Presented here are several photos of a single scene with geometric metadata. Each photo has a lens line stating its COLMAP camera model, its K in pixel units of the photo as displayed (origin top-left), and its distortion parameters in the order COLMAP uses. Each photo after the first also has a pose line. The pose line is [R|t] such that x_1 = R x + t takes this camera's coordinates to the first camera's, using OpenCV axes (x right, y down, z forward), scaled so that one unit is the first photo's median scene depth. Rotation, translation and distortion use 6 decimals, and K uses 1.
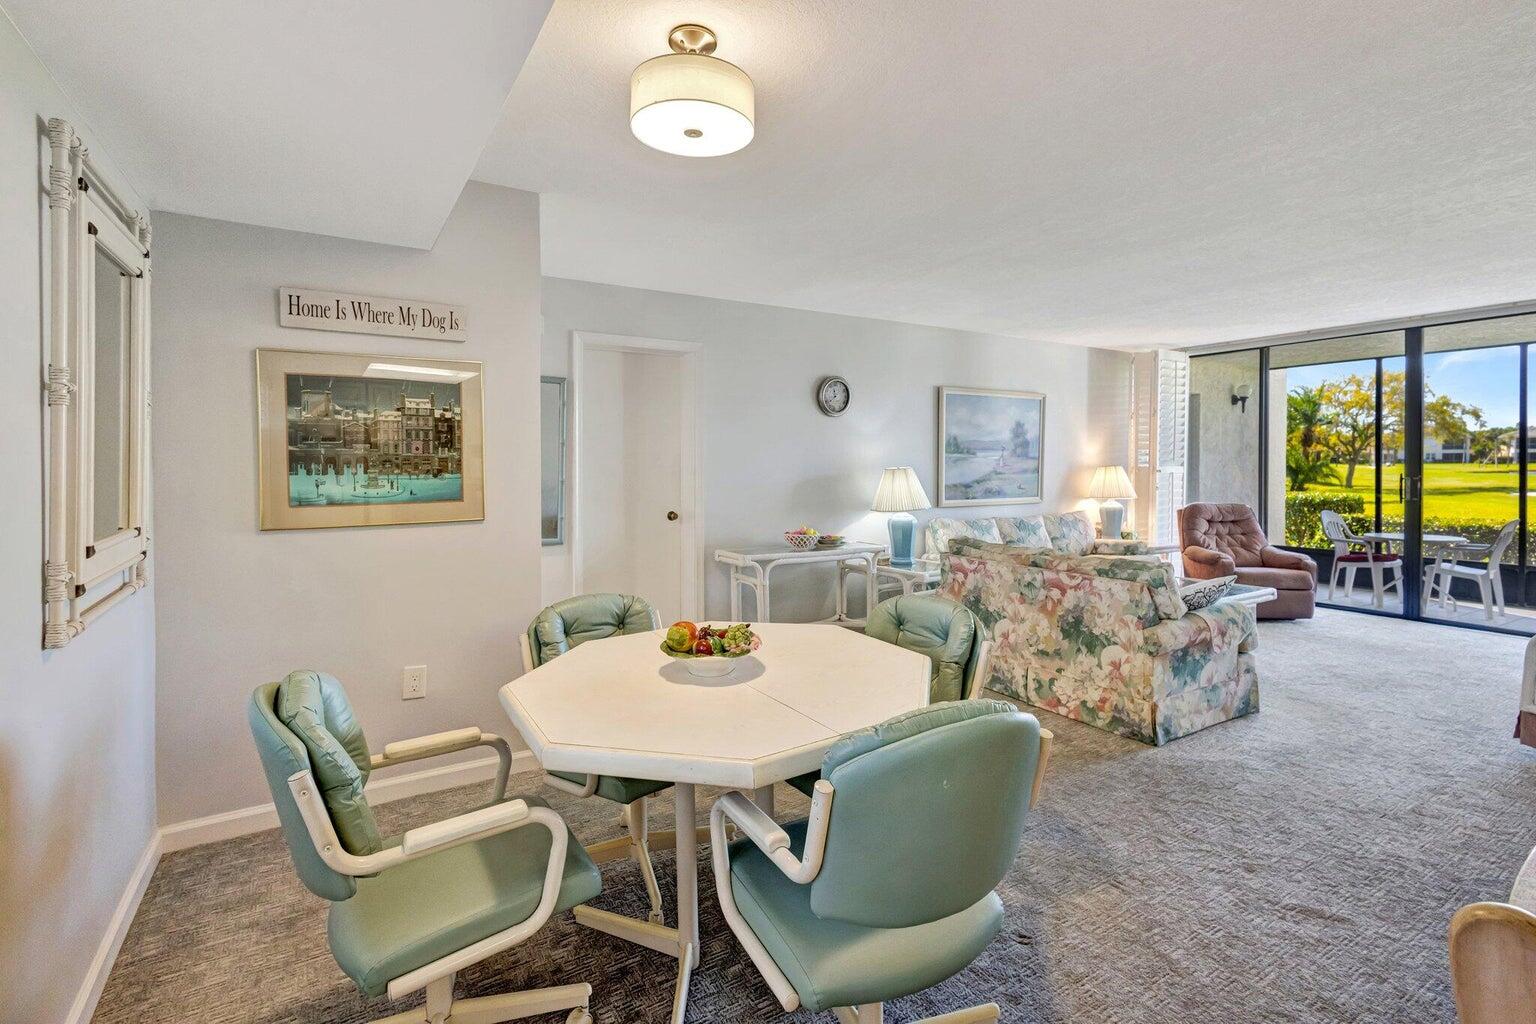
lens RADIAL K [[720.7, 0, 772.3], [0, 720.7, 475.2], [0, 0, 1]] dist [0.014699, -0.005722]
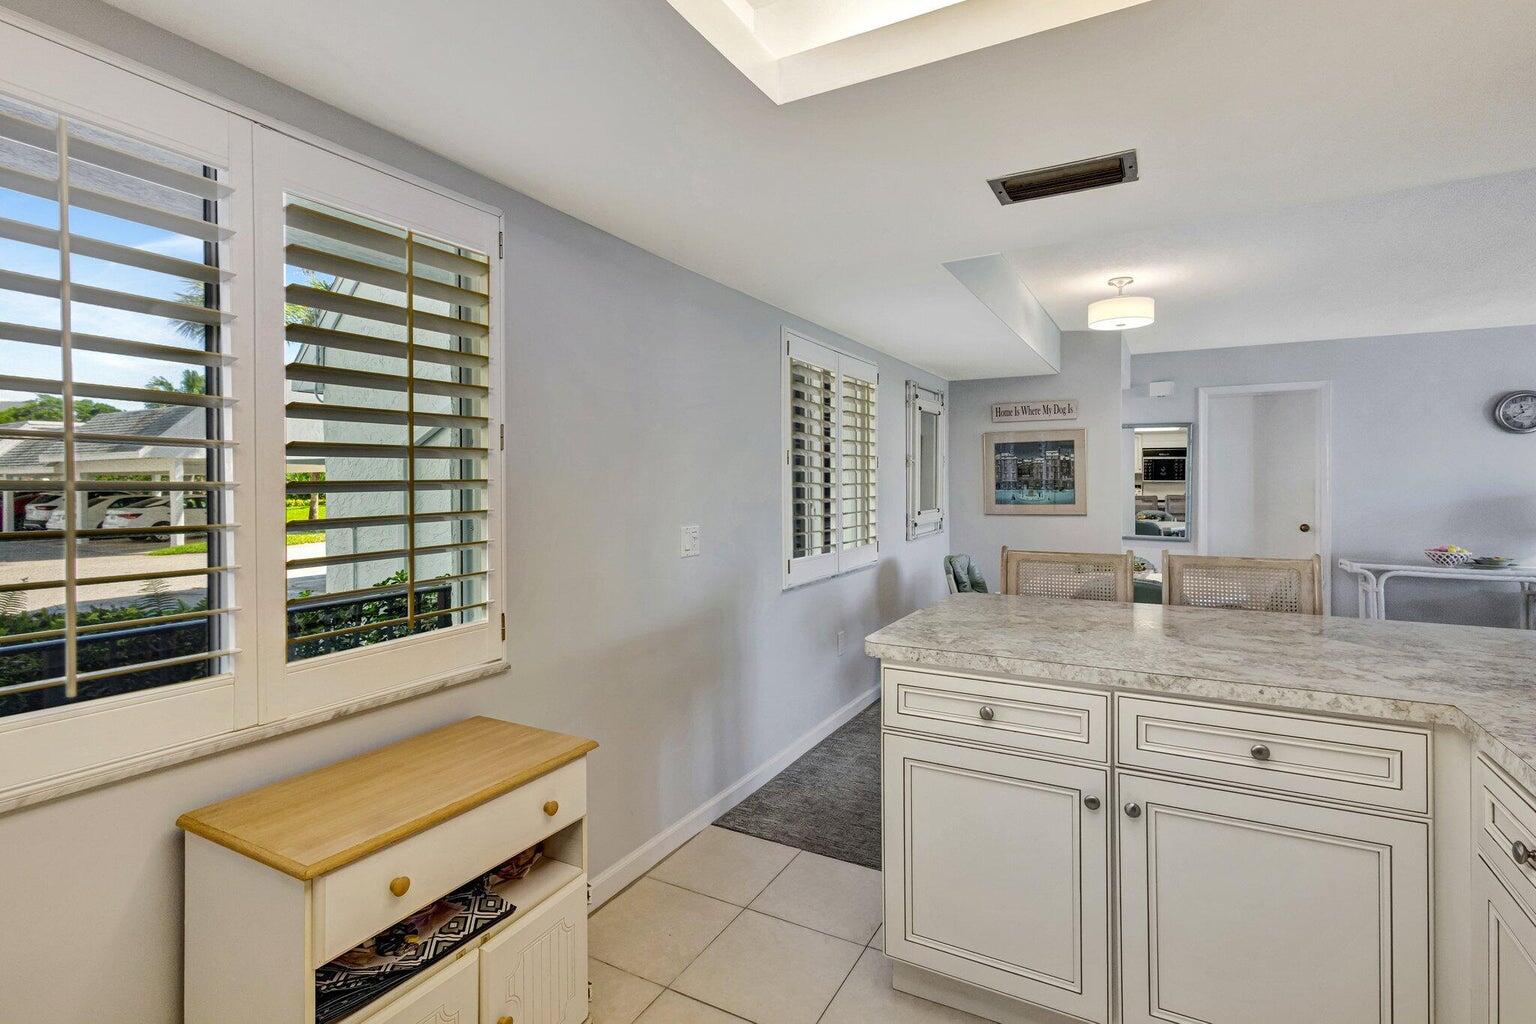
lens RADIAL K [[720.7, 0, 759.9], [0, 720.7, 490.2], [0, 0, 1]] dist [0.014699, -0.005722]
pose [[0.490535, 0.011342, -0.871348, 0.389961], [-0.011464, 0.999913, 0.006561, -0.001718], [0.871346, 0.006771, 0.490622, -0.305007]]
